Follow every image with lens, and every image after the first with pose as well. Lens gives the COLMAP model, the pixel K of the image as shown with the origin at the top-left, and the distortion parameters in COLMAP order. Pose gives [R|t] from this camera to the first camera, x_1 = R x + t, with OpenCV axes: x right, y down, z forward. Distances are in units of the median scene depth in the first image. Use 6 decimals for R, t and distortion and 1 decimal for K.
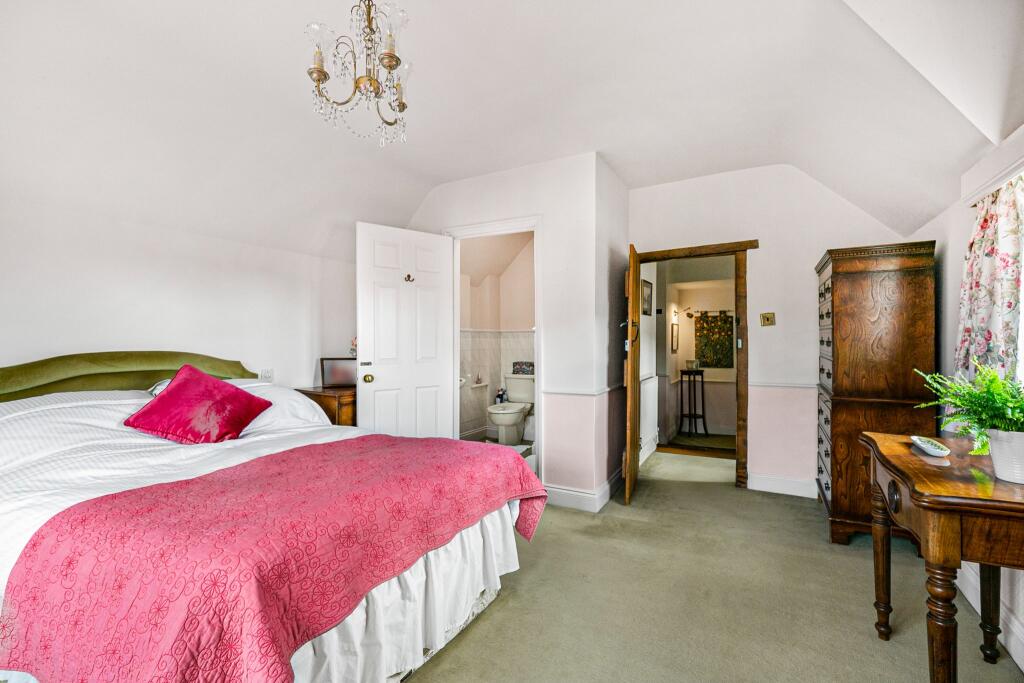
lens RADIAL K [[465.4, 0, 511.8], [0, 465.4, 341.1], [0, 0, 1]] dist [0.000080, 0.000000]
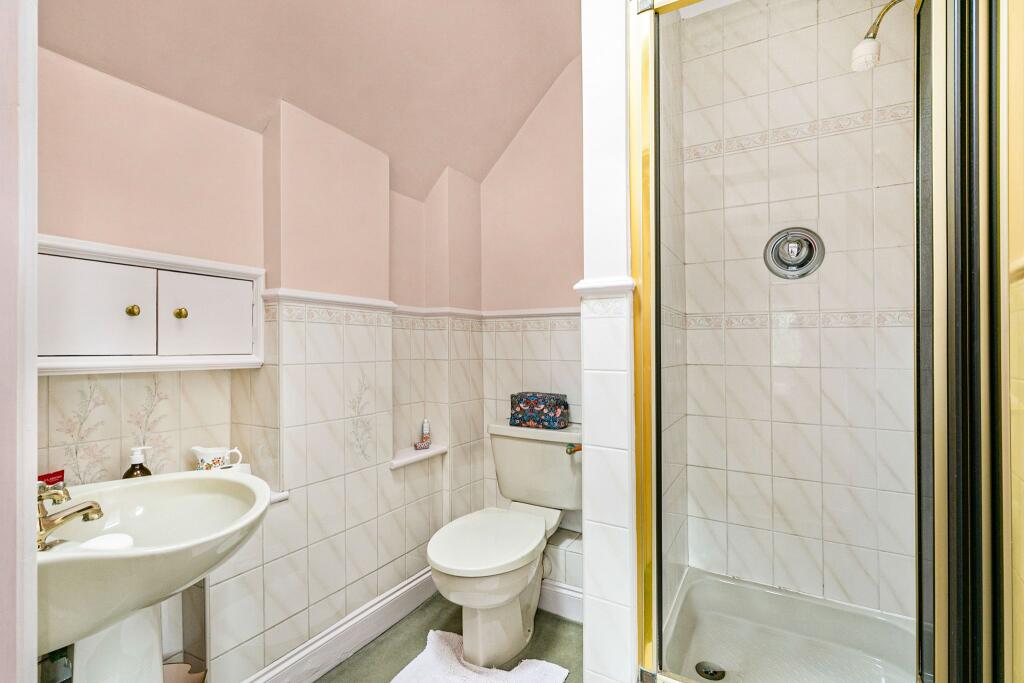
lens RADIAL K [[465.4, 0, 511.3], [0, 465.4, 345.3], [0, 0, 1]] dist [0.000080, 0.000000]
pose [[0.999792, 0.005762, -0.019572, 0.009544], [-0.005833, 0.999977, -0.003554, 0.006763], [0.019551, 0.003667, 0.999802, 0.615513]]
